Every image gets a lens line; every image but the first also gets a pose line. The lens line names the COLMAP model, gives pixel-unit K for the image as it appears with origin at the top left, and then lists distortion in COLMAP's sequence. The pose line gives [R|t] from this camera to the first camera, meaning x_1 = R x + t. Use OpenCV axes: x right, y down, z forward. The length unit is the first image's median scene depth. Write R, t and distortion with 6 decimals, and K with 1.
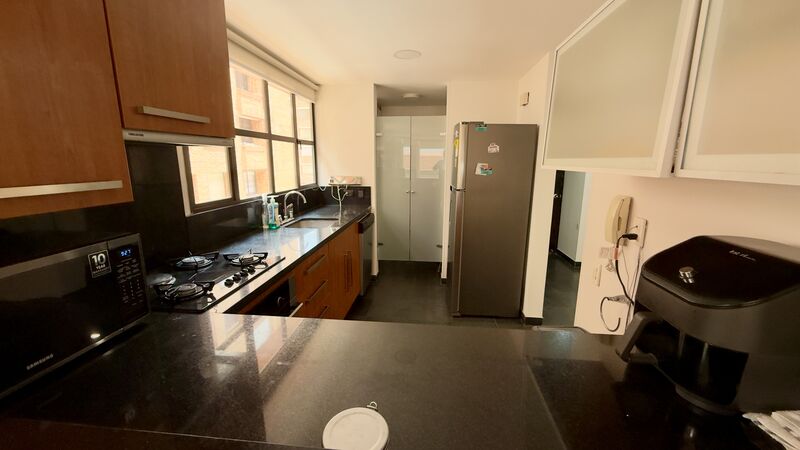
lens RADIAL K [[319.5, 0, 400.0], [0, 319.5, 225.0], [0, 0, 1]] dist [0.000455, -0.000021]
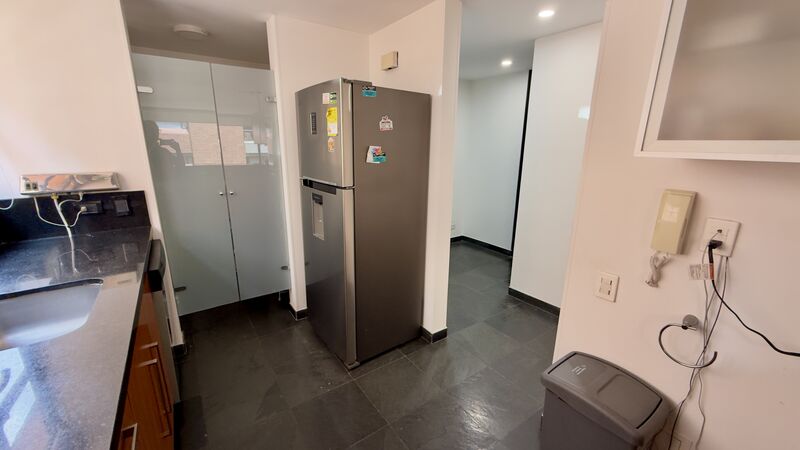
lens RADIAL K [[319.5, 0, 400.0], [0, 319.5, 225.0], [0, 0, 1]] dist [0.000455, -0.000021]
pose [[0.753845, -0.159773, 0.637330, -0.162002], [0.123184, 0.987152, 0.101766, -0.090764], [-0.645402, 0.001793, 0.763841, 0.451650]]
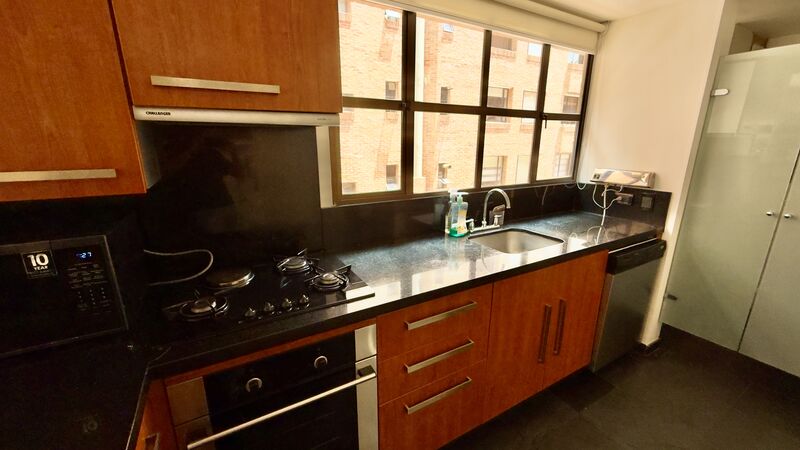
lens RADIAL K [[319.5, 0, 400.0], [0, 319.5, 225.0], [0, 0, 1]] dist [0.000455, -0.000021]
pose [[0.588933, 0.204557, -0.781866, 0.101268], [-0.162396, 0.977659, 0.133459, -0.086405], [0.791697, 0.048374, 0.608995, 0.409212]]
